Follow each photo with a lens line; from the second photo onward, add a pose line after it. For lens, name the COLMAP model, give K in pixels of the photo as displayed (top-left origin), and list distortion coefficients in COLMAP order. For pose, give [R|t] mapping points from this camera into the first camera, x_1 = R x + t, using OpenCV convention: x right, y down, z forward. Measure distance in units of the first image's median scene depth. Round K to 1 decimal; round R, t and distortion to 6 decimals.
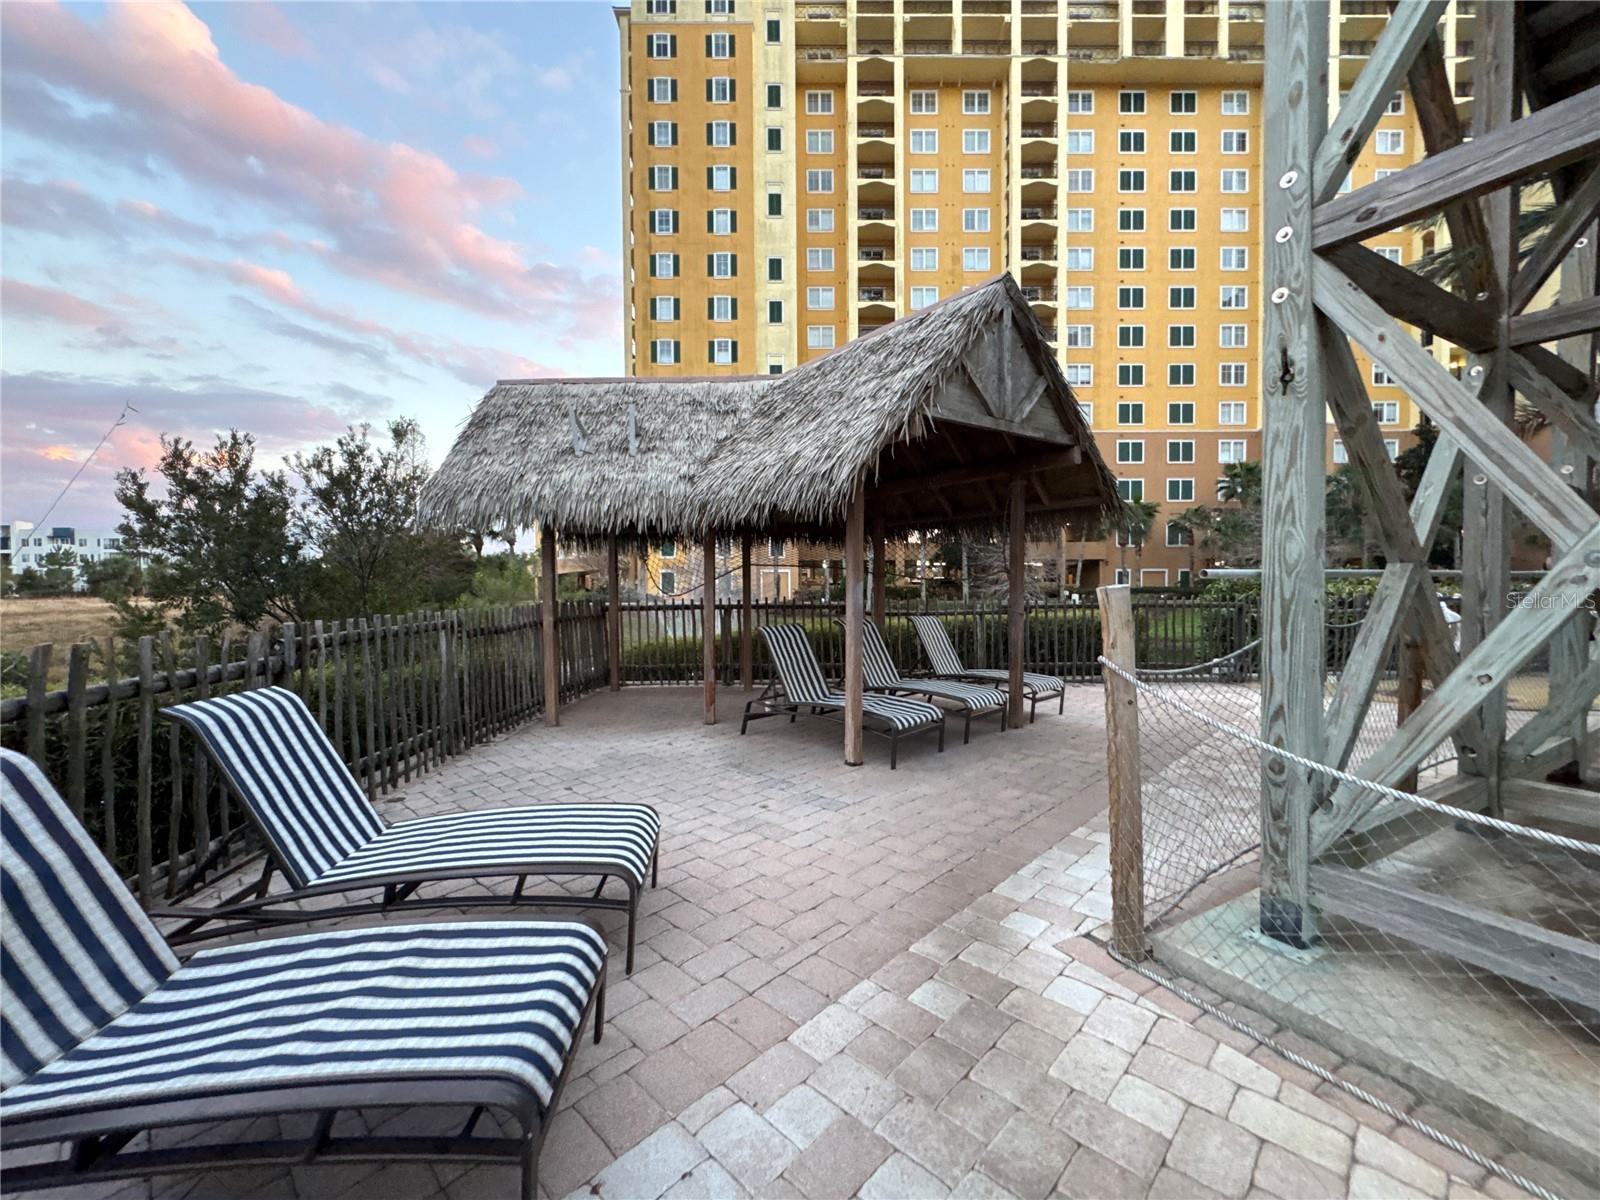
lens RADIAL K [[638.2, 0, 802.1], [0, 638.2, 602.0], [0, 0, 1]] dist [-0.005412, 0.001129]
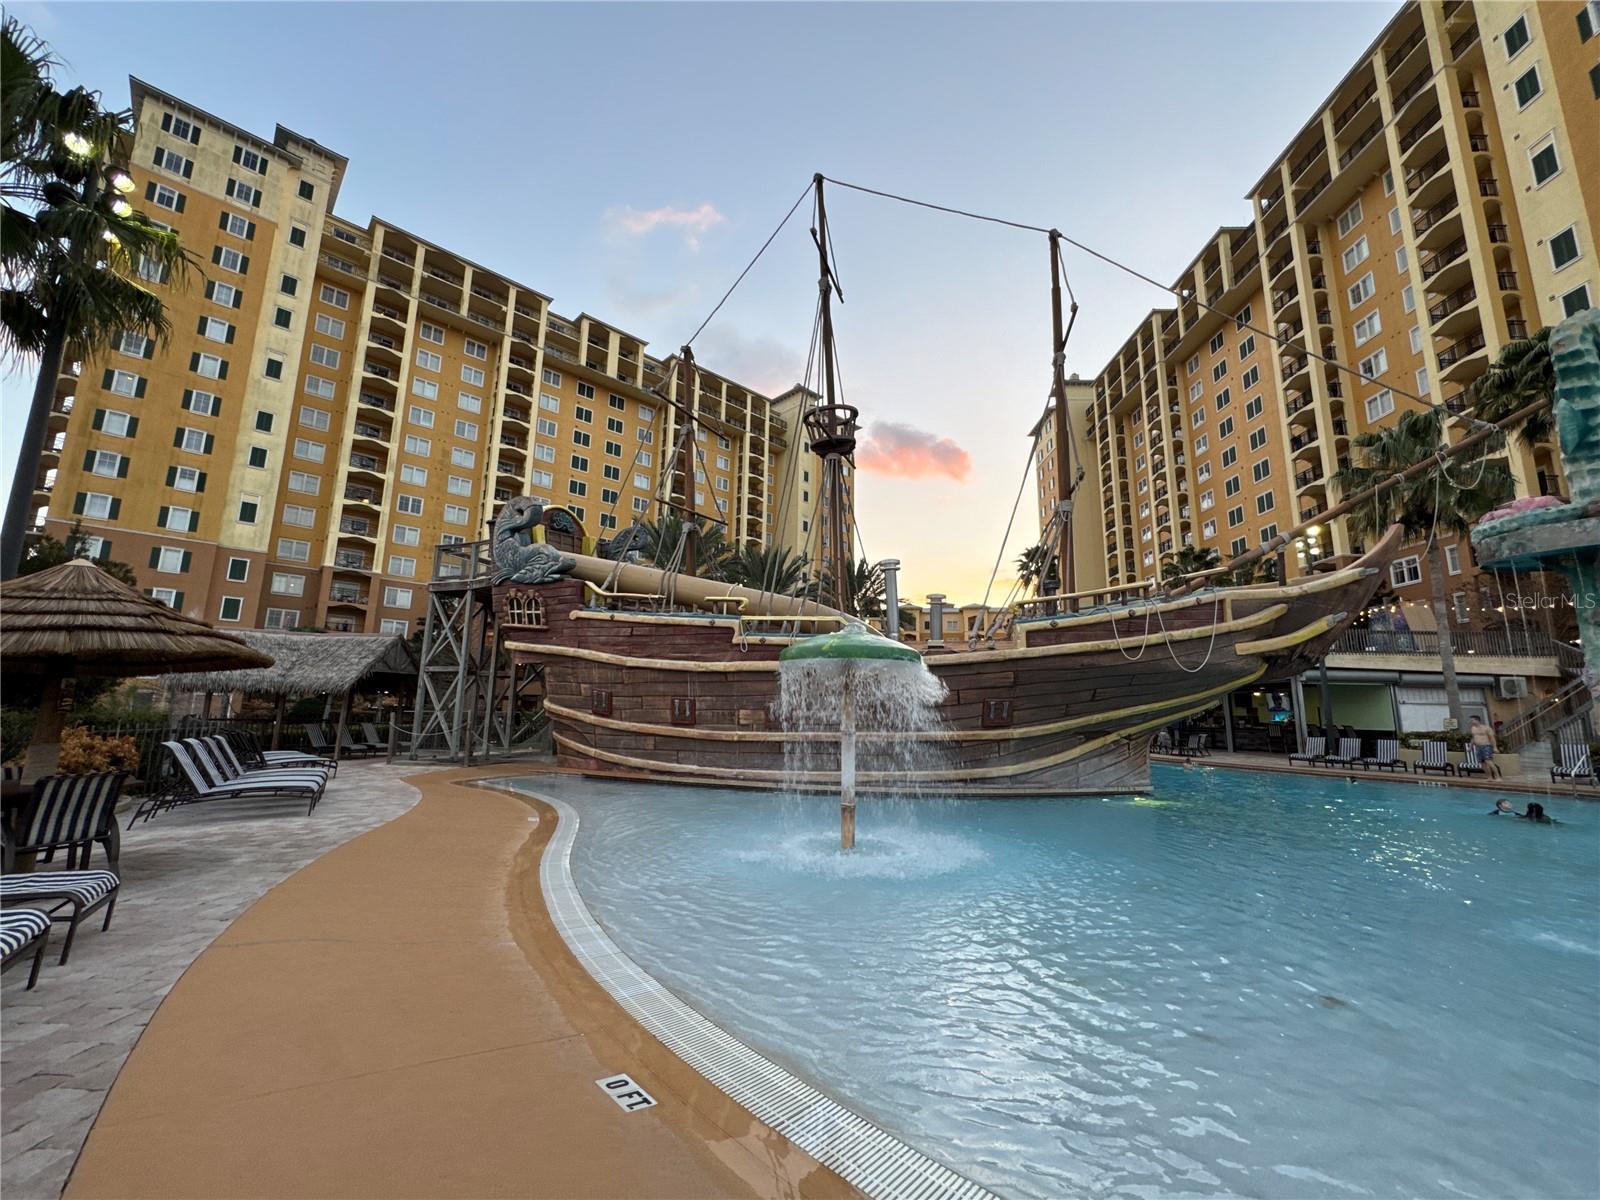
lens RADIAL K [[638.2, 0, 797.8], [0, 638.2, 600.6], [0, 0, 1]] dist [-0.005412, 0.001129]
pose [[0.730411, 0.140182, 0.668467, -0.057401], [-0.002245, 0.979199, -0.202891, 0.008986], [-0.683004, 0.146693, 0.715533, -0.369776]]
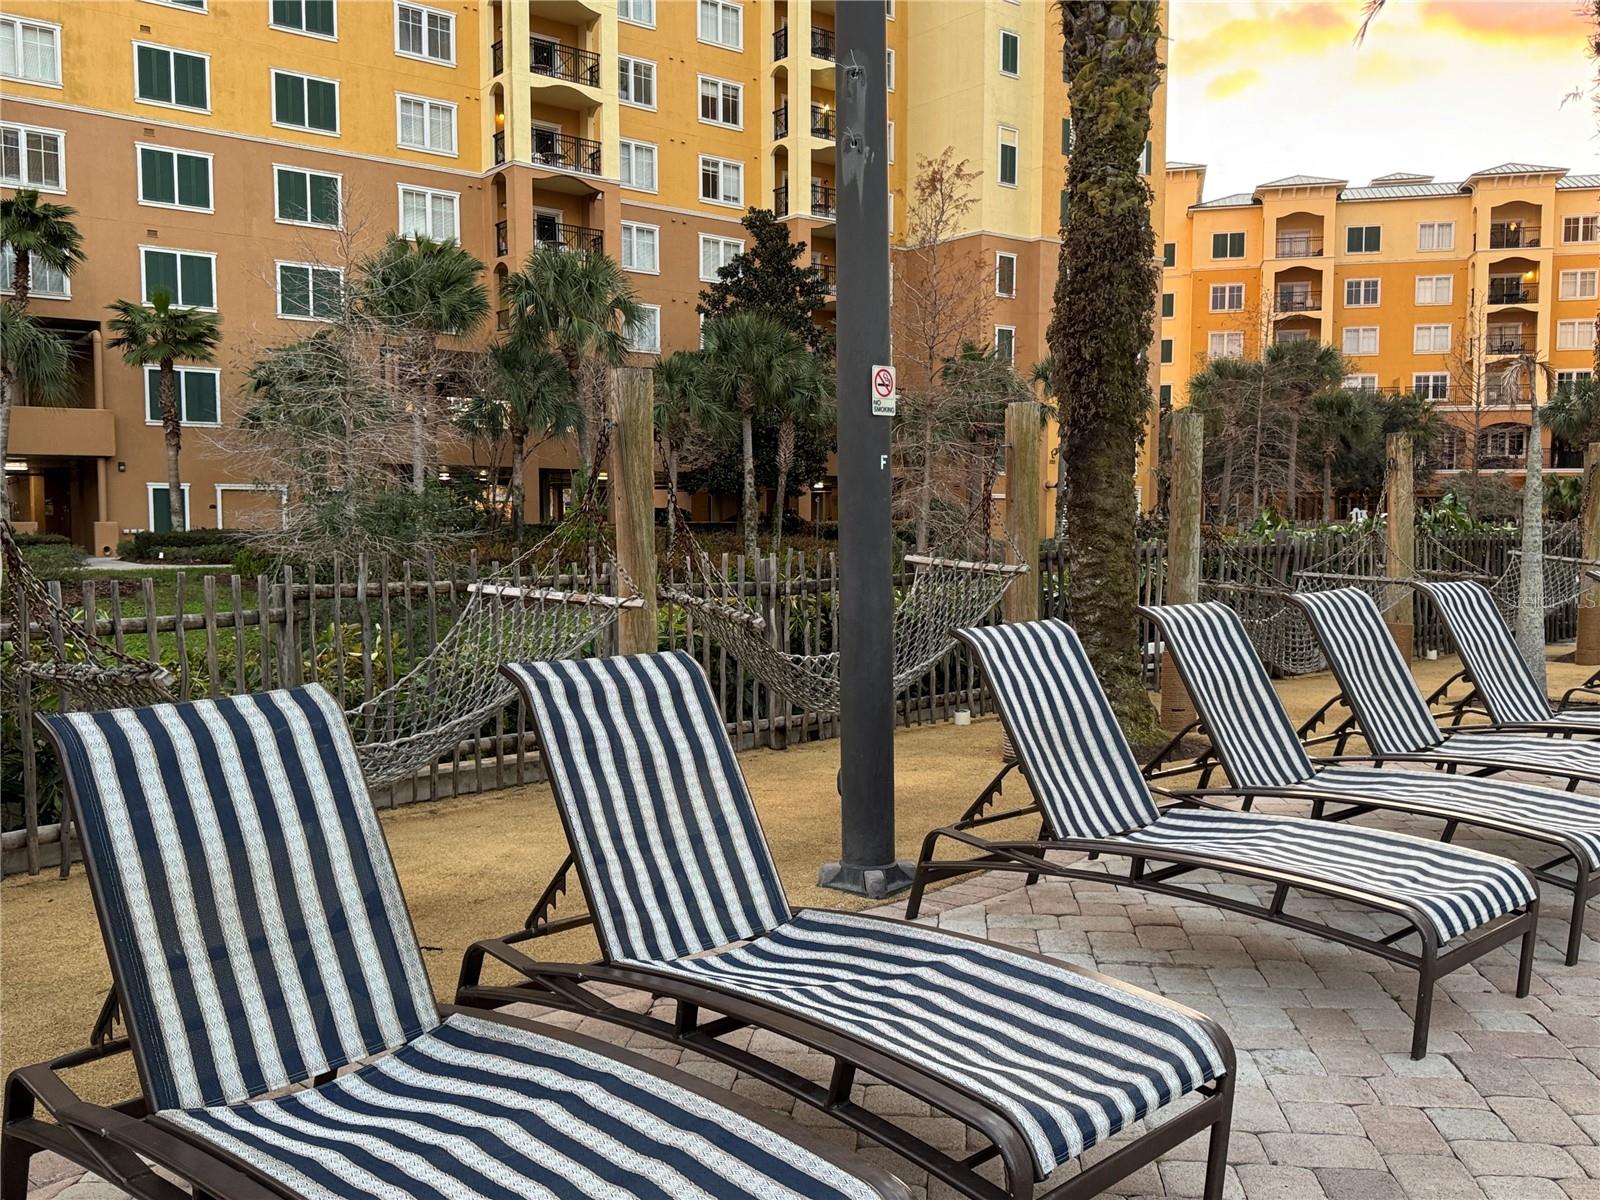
lens RADIAL K [[1368.8, 0, 801.4], [0, 1368.8, 624.7], [0, 0, 1]] dist [0.073086, -0.099356]
pose [[0.788655, -0.039879, 0.613541, 0.305209], [0.010034, 0.998596, 0.052009, -0.005761], [-0.614753, -0.034861, 0.787949, 0.100345]]
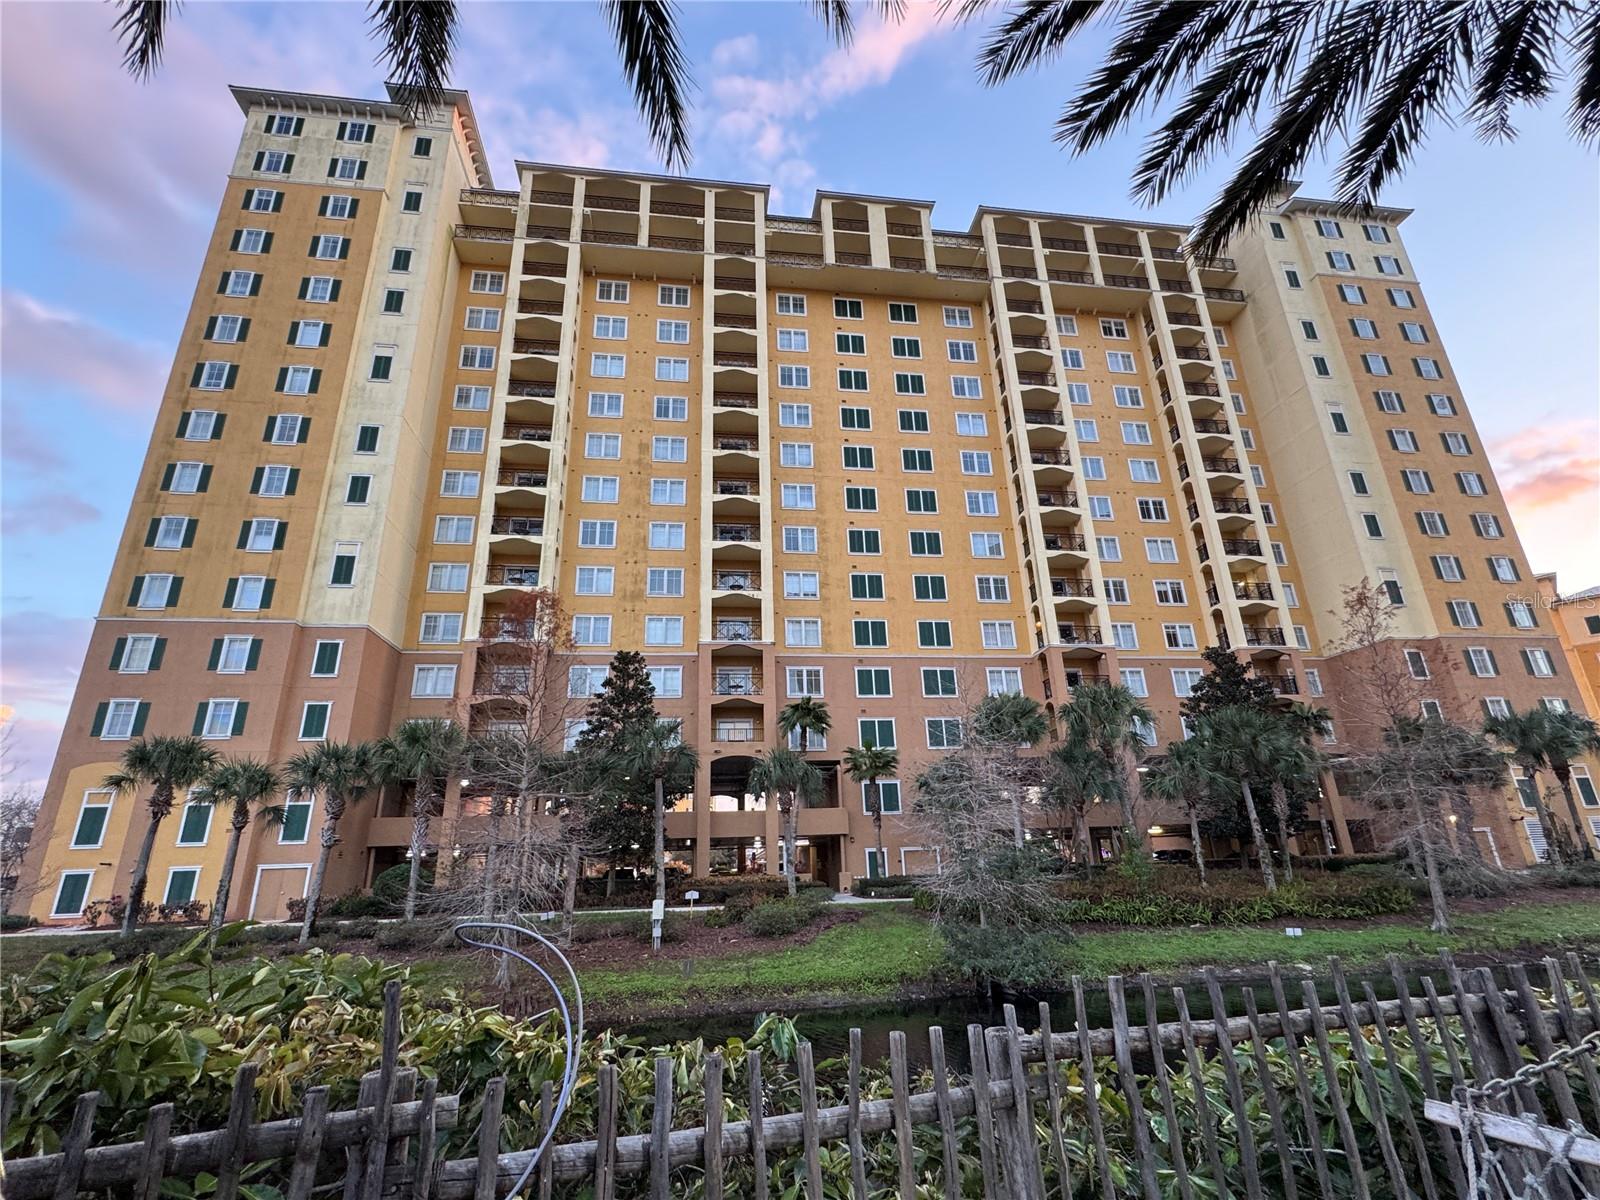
lens RADIAL K [[746.4, 0, 798.5], [0, 746.4, 599.5], [0, 0, 1]] dist [-0.000843, 0.001711]
pose [[0.990738, 0.020705, 0.134199, 0.327802], [0.029845, 0.930934, -0.363966, -0.011718], [-0.132466, 0.364600, 0.921694, 0.183441]]
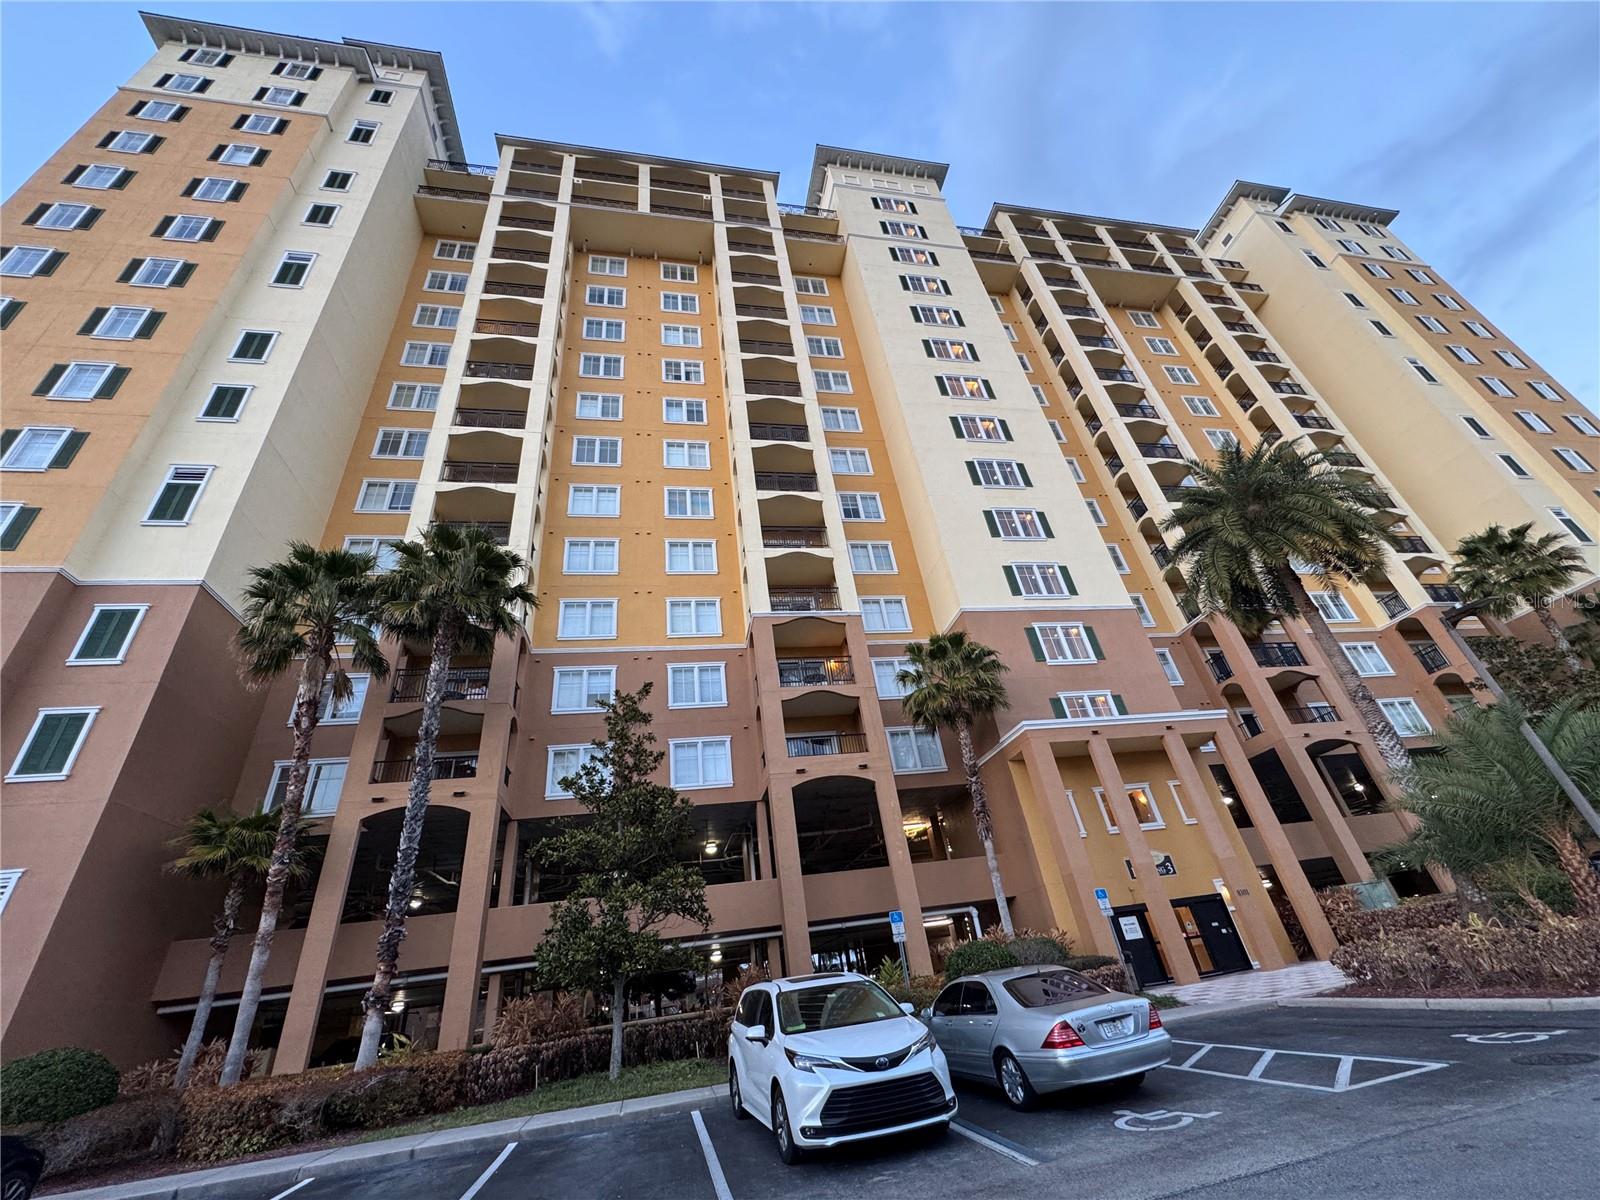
lens RADIAL K [[638.2, 0, 803.8], [0, 638.2, 599.3], [0, 0, 1]] dist [-0.005412, 0.001129]
pose [[0.977268, -0.008123, 0.211854, 0.265370], [0.124719, 0.830096, -0.543494, -0.019007], [-0.171445, 0.557562, 0.812239, 0.591320]]
